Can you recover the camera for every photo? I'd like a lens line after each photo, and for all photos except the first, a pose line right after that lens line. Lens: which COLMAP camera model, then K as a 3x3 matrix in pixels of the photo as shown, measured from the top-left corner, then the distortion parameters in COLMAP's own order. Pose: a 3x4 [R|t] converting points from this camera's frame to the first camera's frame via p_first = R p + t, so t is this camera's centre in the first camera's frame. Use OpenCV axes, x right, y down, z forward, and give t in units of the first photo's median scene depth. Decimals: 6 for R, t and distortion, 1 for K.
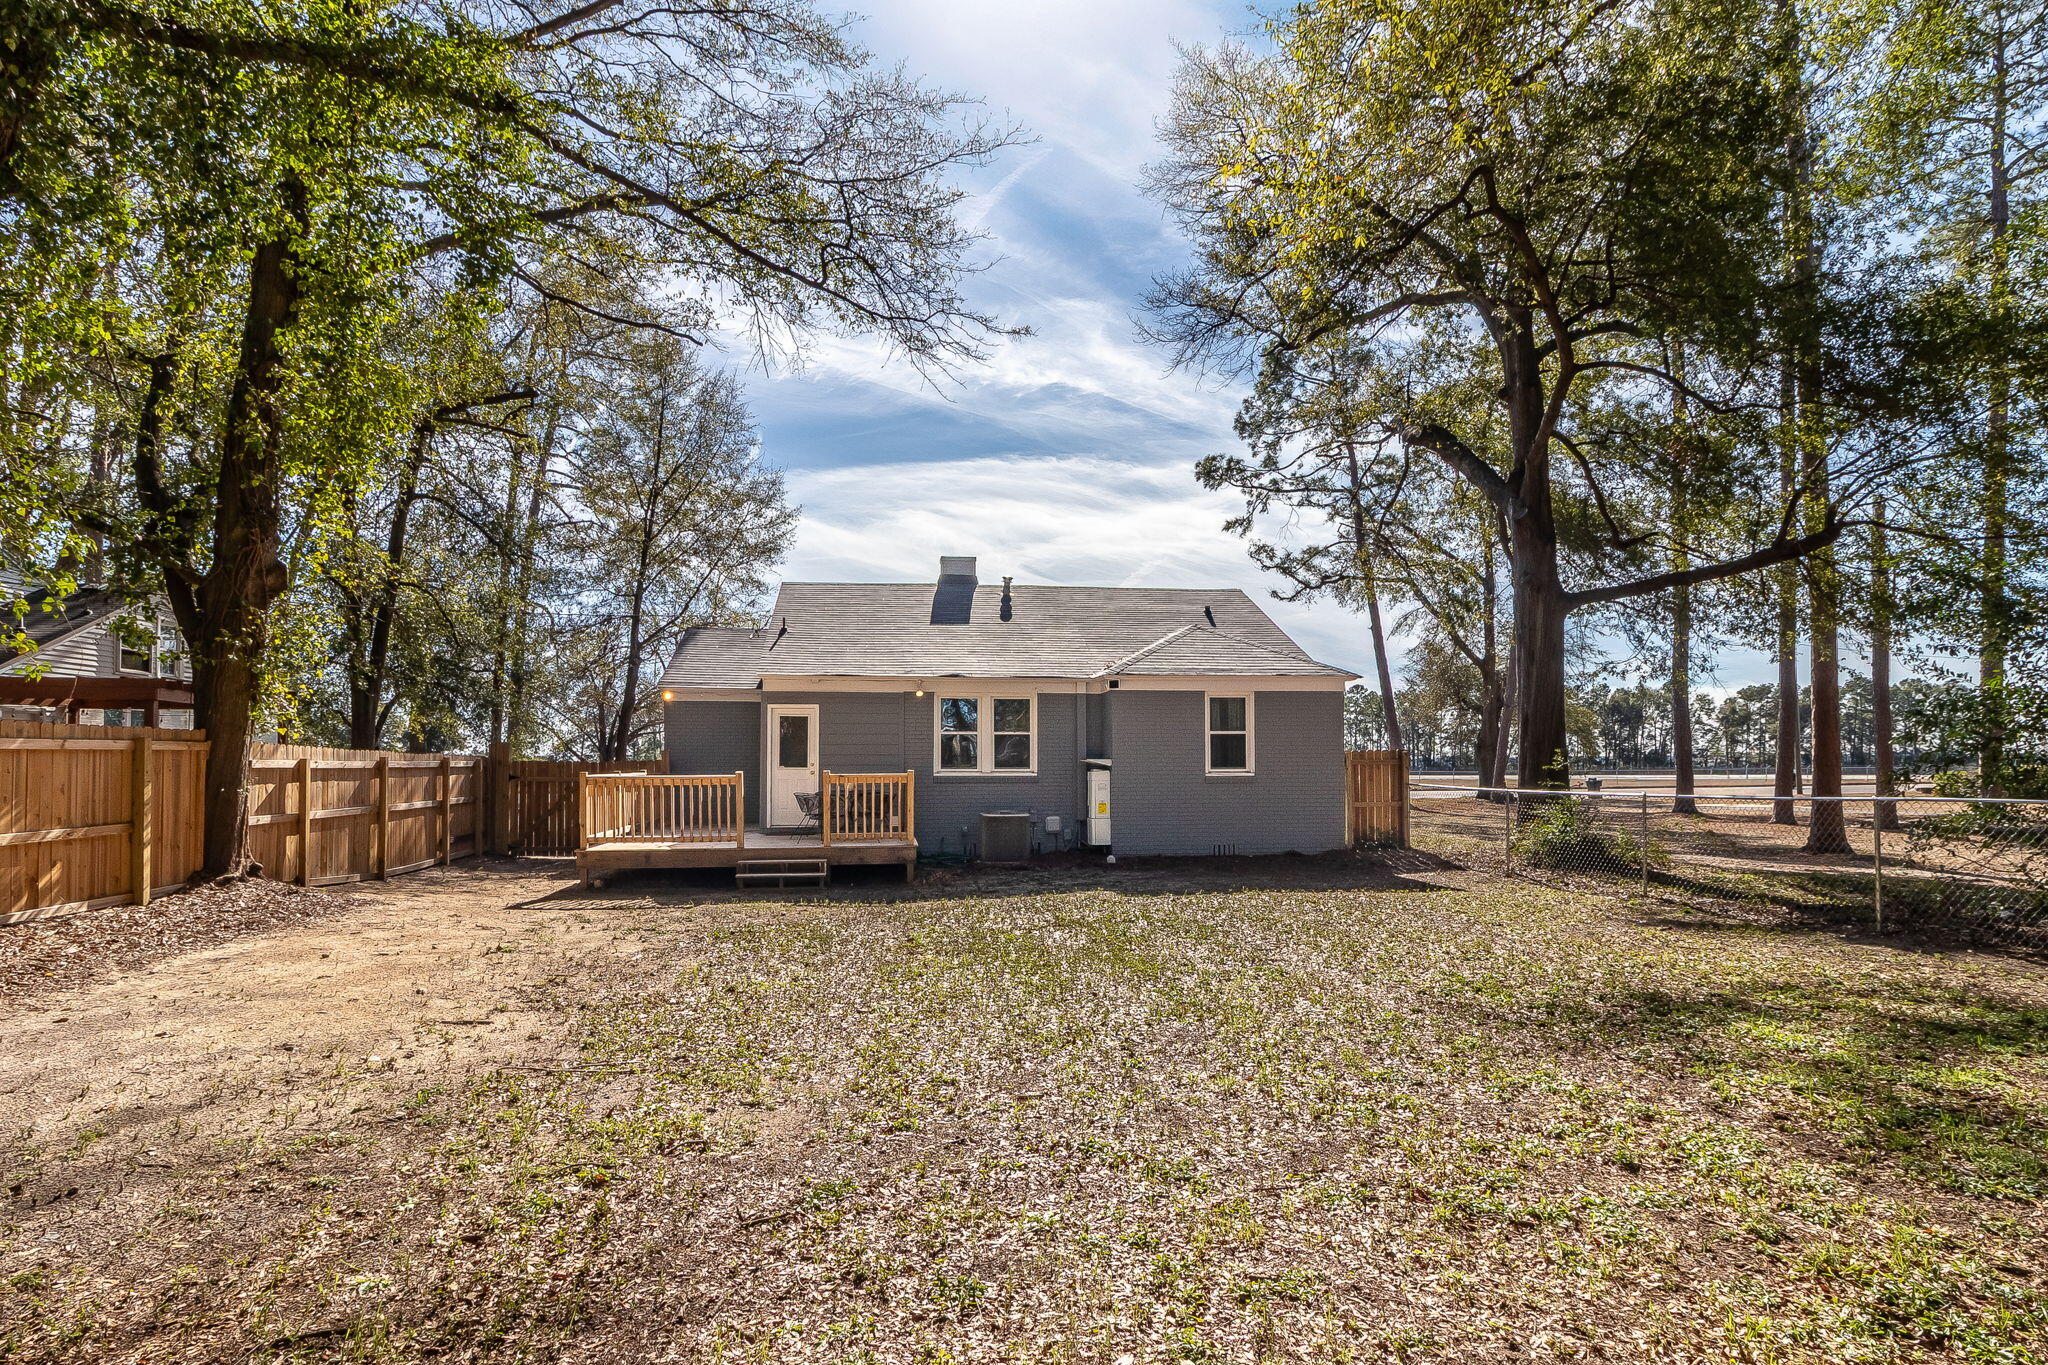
lens RADIAL K [[1062.0, 0, 1026.1], [0, 1062.0, 761.2], [0, 0, 1]] dist [0.000348, 0.000275]
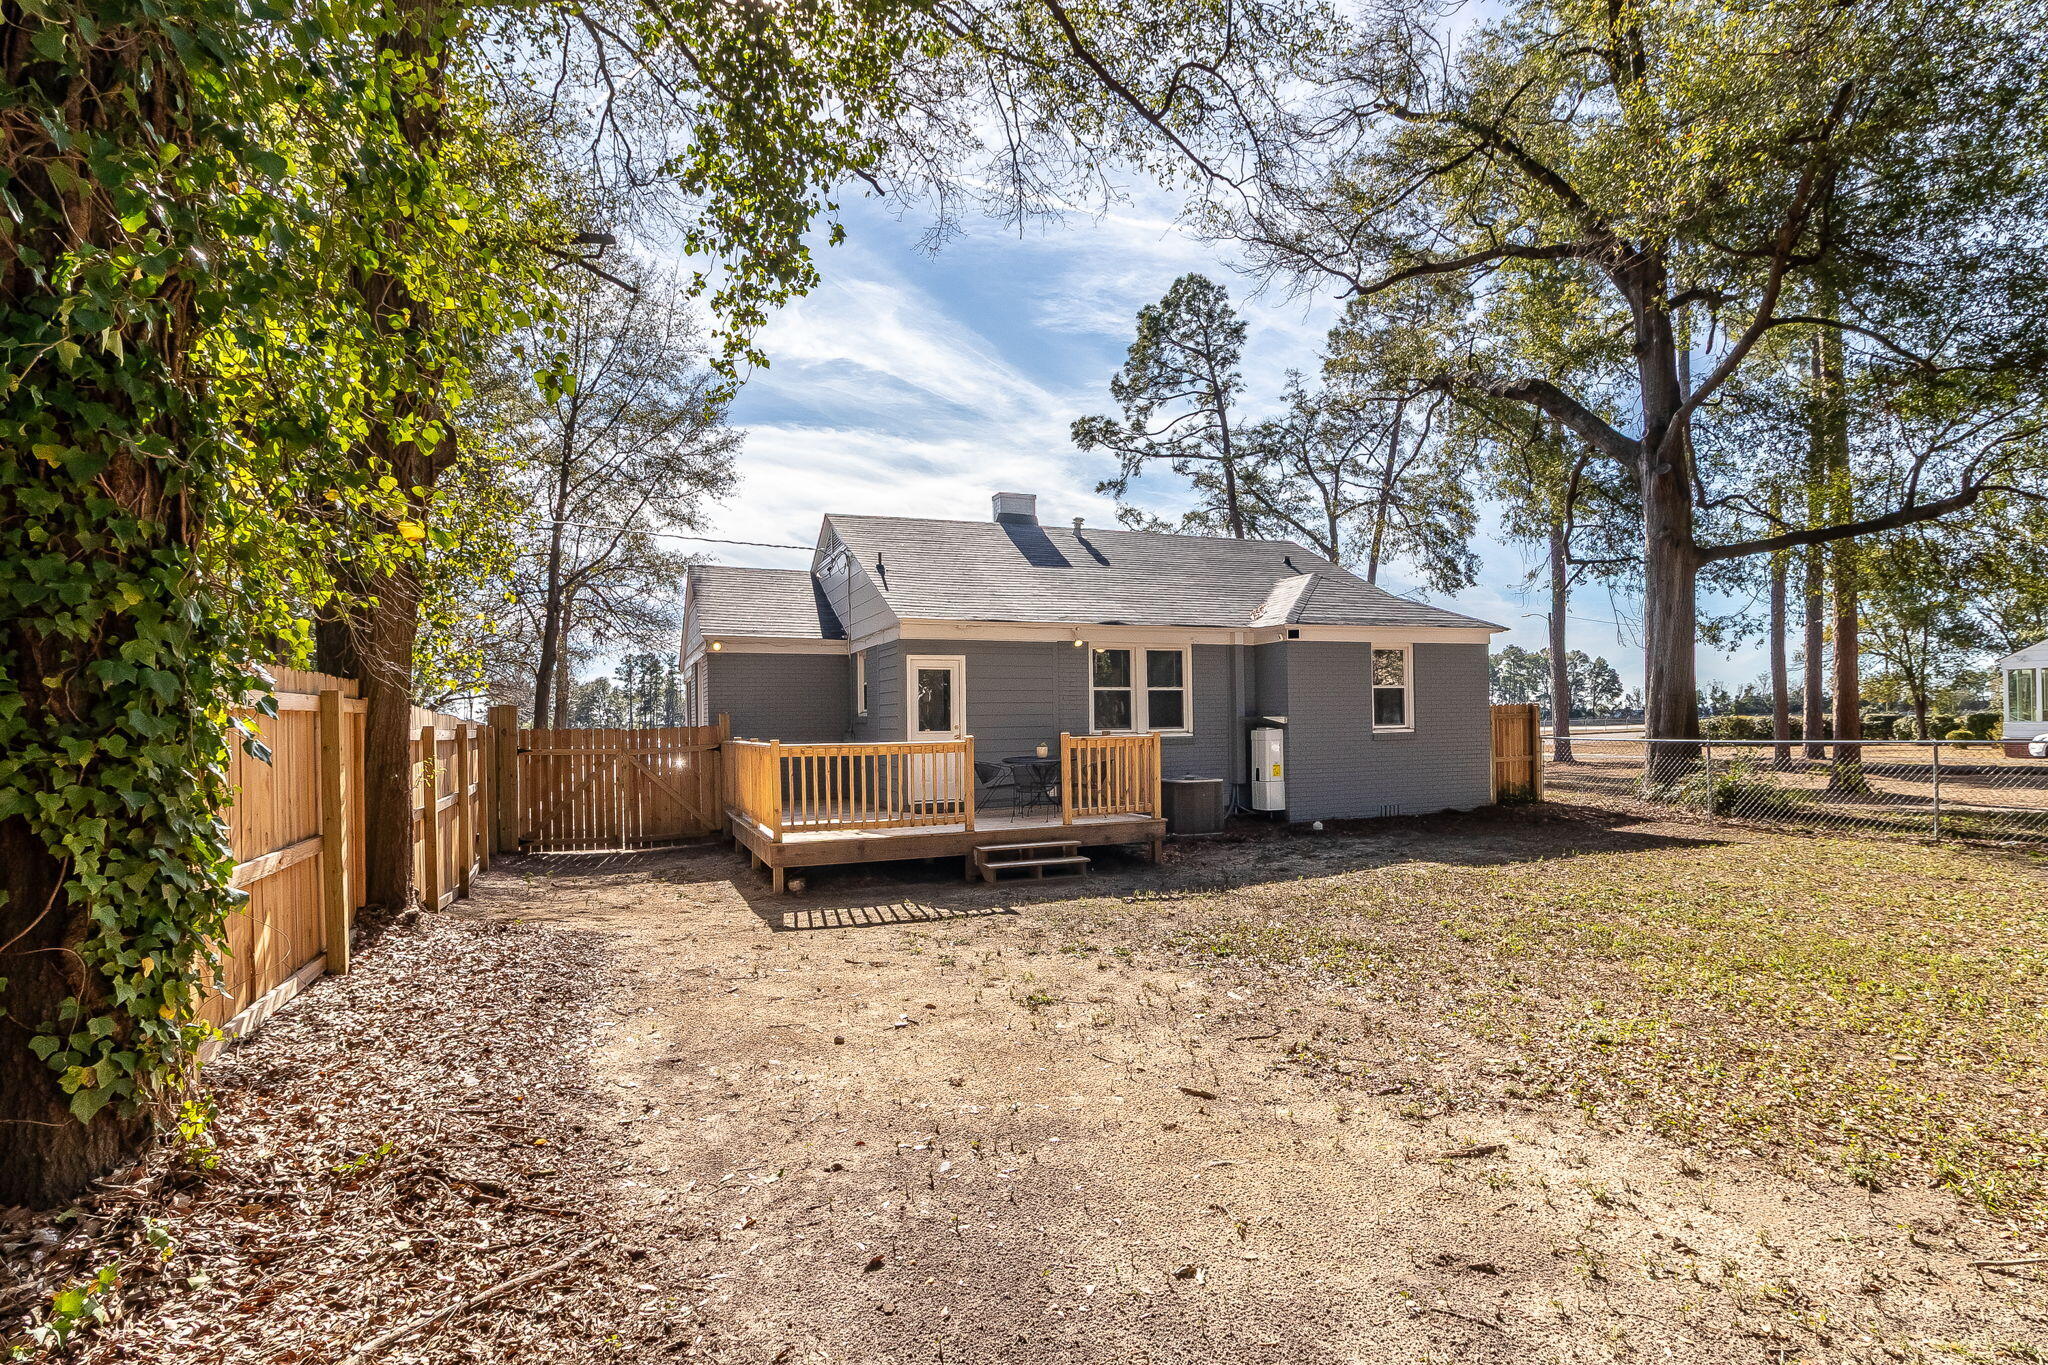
lens RADIAL K [[1030.8, 0, 1062.0], [0, 1030.8, 741.3], [0, 0, 1]] dist [0.000225, -0.000028]
pose [[0.961947, -0.019227, 0.272558, -0.343164], [0.014718, 0.999719, 0.018582, 0.000306], [-0.272838, -0.013863, 0.961960, 0.195182]]
